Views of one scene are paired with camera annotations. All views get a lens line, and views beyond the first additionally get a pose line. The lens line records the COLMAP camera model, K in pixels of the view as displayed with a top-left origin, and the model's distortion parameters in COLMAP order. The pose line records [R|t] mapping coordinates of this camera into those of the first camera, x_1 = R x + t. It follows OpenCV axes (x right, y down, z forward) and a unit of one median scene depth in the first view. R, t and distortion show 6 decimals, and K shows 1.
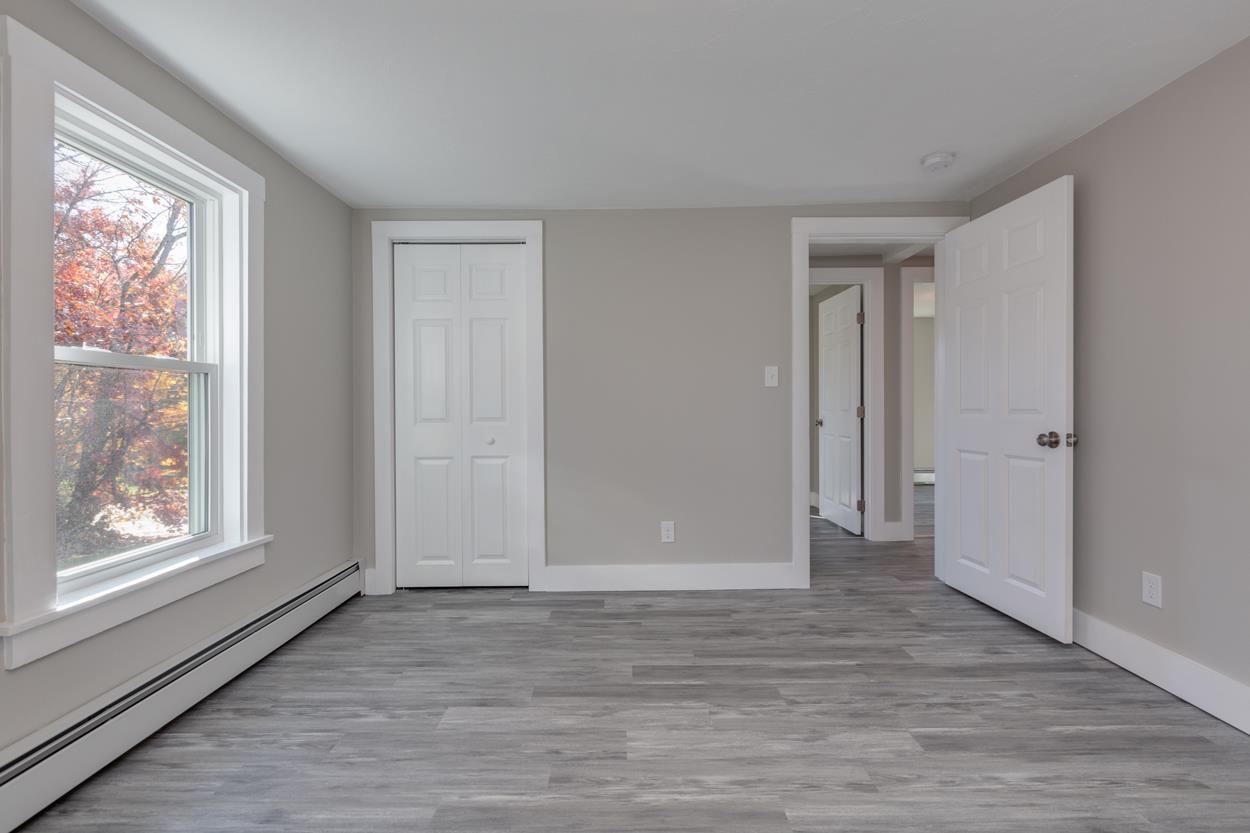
lens RADIAL K [[553.2, 0, 619.3], [0, 553.2, 413.2], [0, 0, 1]] dist [-0.000132, -0.001166]
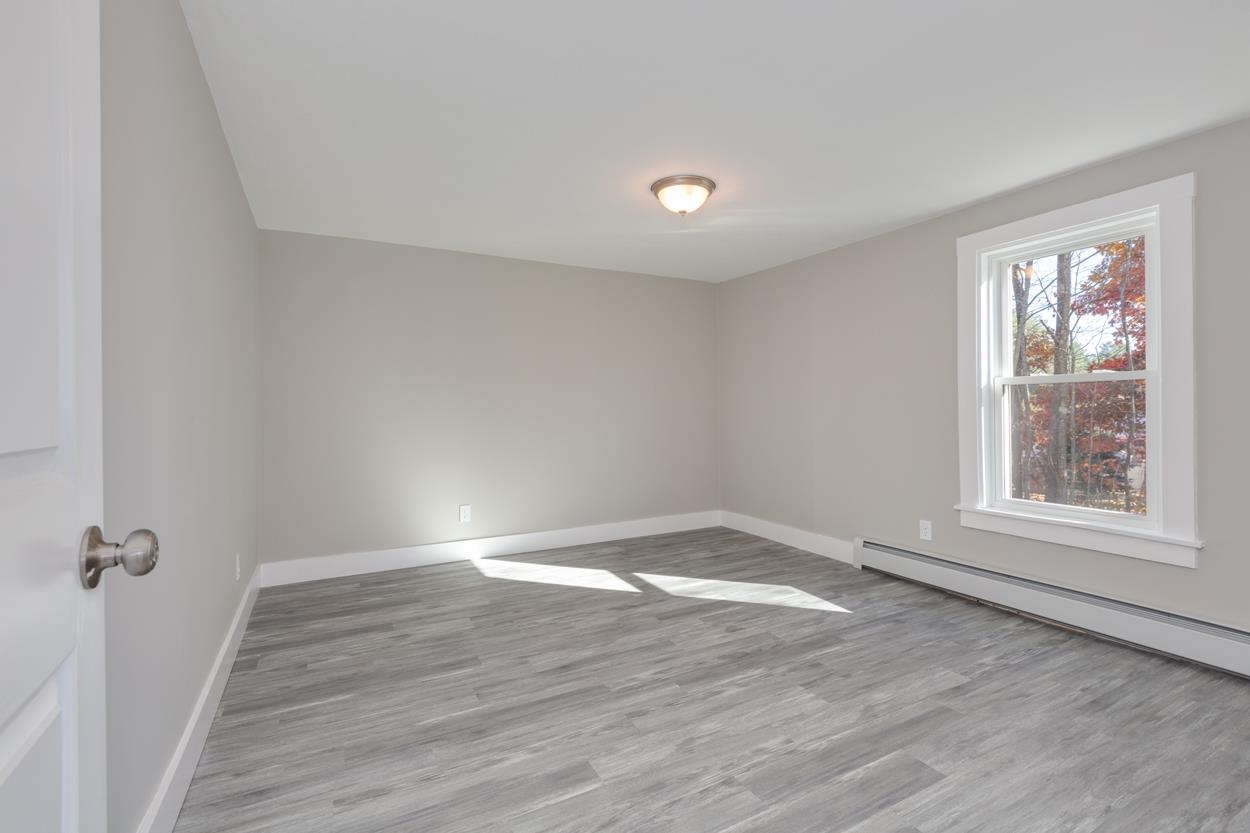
lens RADIAL K [[553.2, 0, 622.6], [0, 553.2, 410.7], [0, 0, 1]] dist [-0.000132, -0.001166]
pose [[-0.881773, 0.012174, -0.471516, 0.942284], [0.008007, 0.999909, 0.010842, -0.031589], [0.471605, 0.005785, -0.881791, 1.869914]]
